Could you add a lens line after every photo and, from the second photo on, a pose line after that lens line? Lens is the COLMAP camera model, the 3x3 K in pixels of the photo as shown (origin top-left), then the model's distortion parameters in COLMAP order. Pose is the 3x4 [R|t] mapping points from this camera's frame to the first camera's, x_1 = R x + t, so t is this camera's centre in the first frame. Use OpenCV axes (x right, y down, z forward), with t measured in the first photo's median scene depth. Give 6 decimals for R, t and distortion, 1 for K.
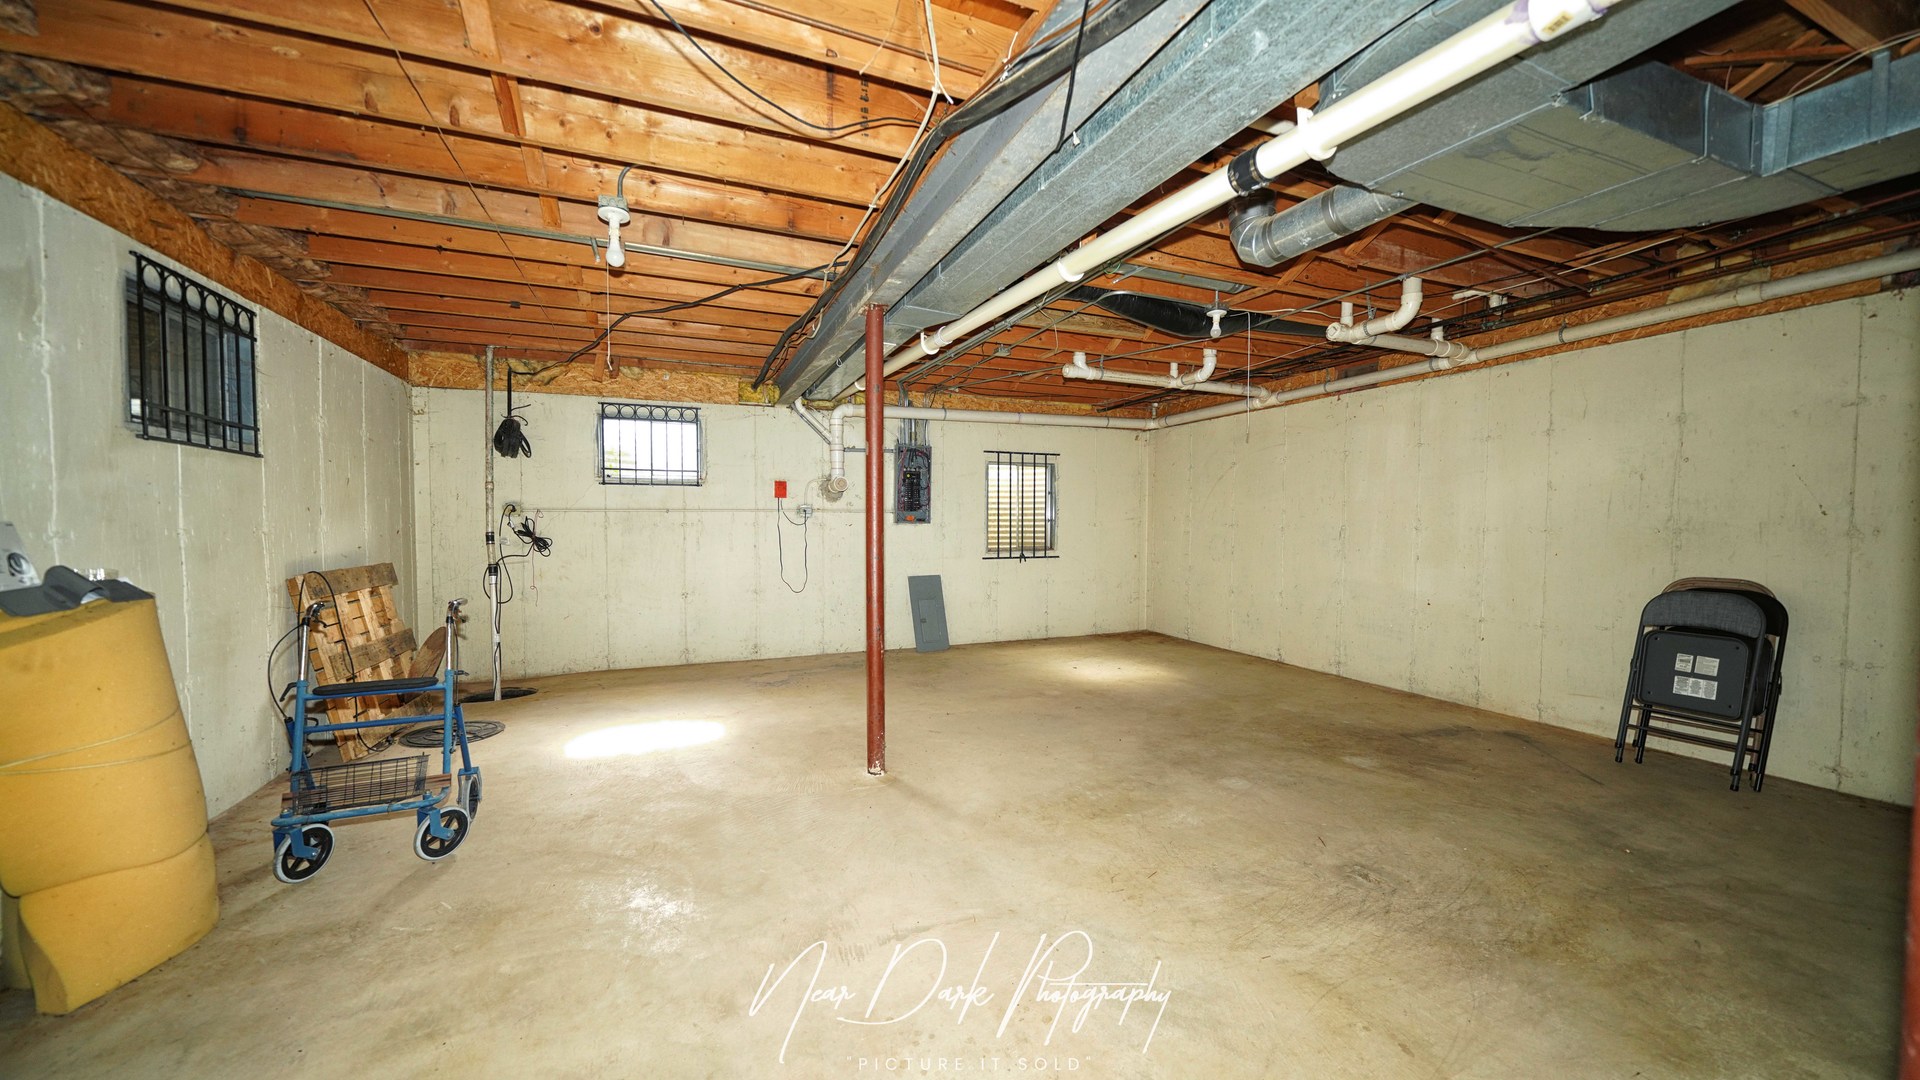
lens RADIAL K [[686.4, 0, 961.6], [0, 686.4, 541.4], [0, 0, 1]] dist [-0.001292, -0.000125]
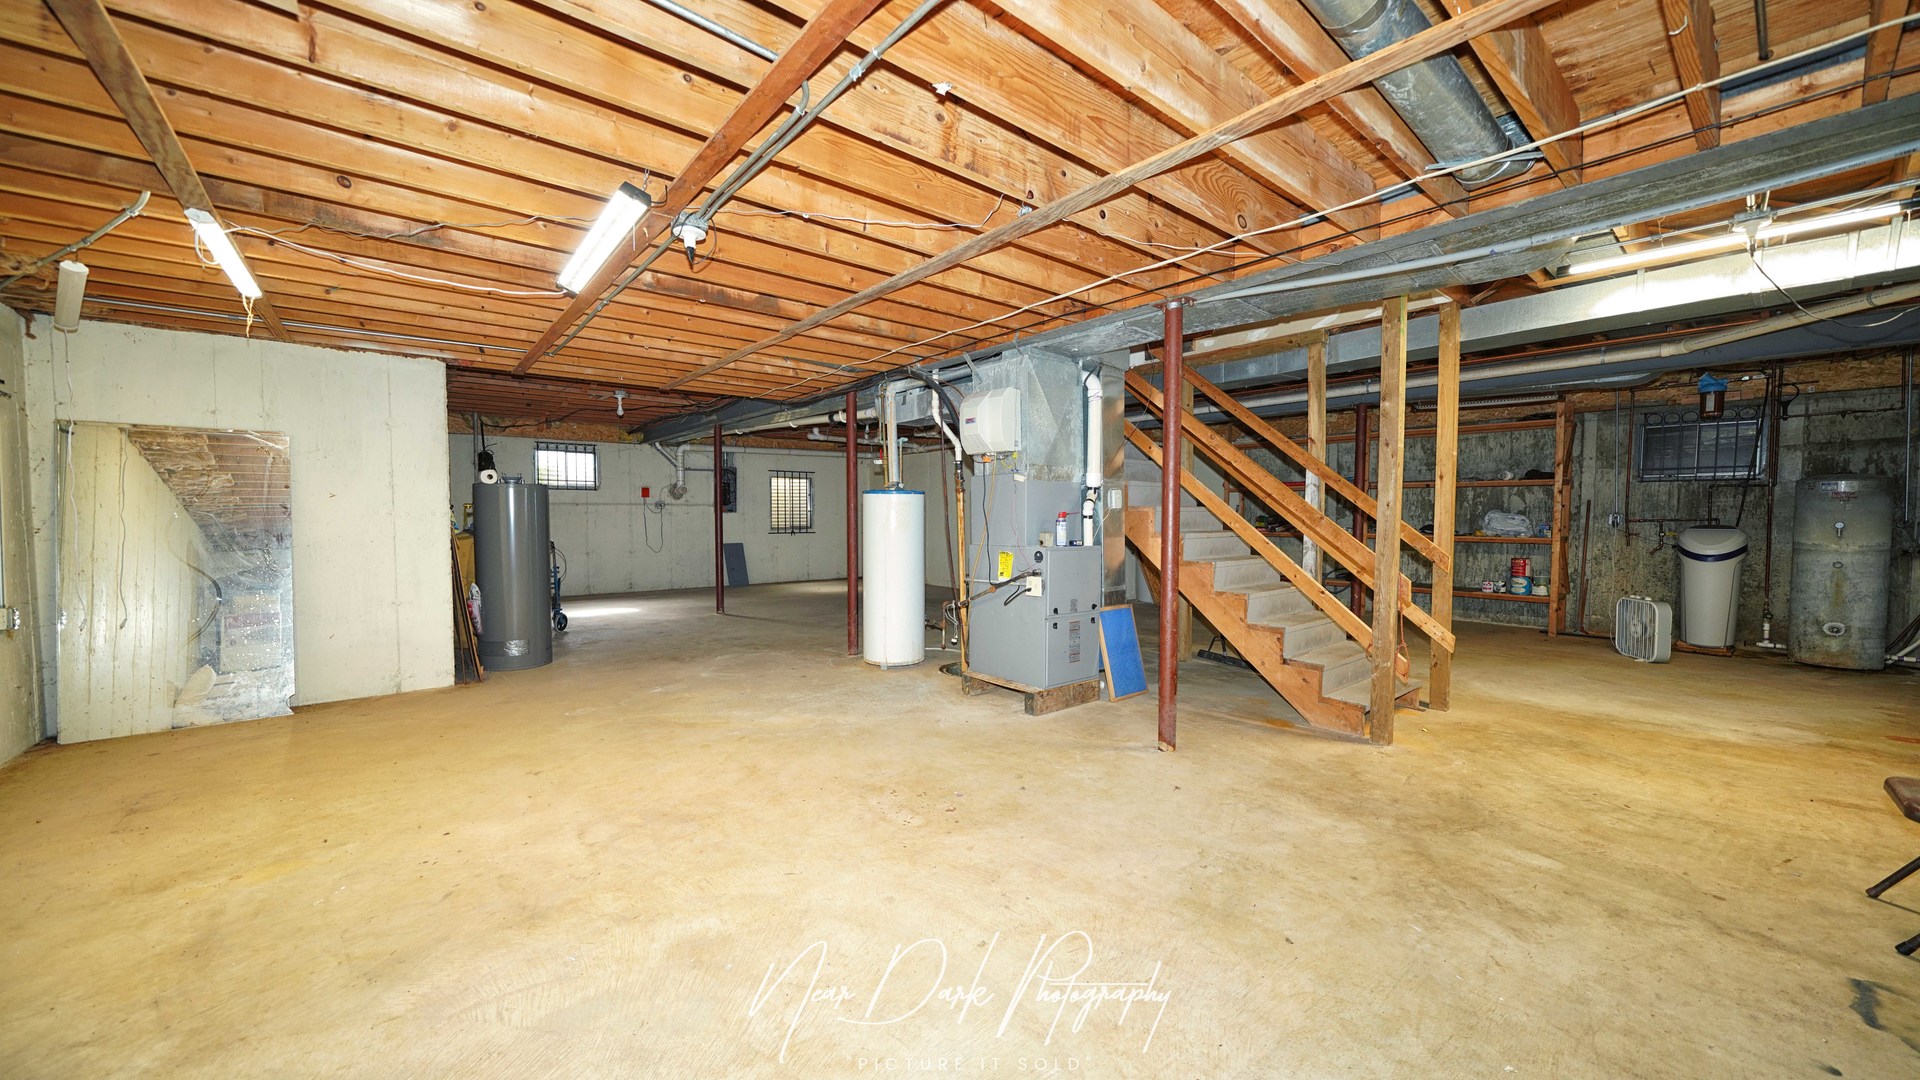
lens RADIAL K [[686.4, 0, 958.7], [0, 686.4, 543.0], [0, 0, 1]] dist [-0.001292, -0.000125]
pose [[0.958138, -0.010088, 0.286130, -0.003845], [0.006620, 0.999892, 0.013084, 0.034809], [-0.286232, -0.010642, 0.958101, -0.884521]]
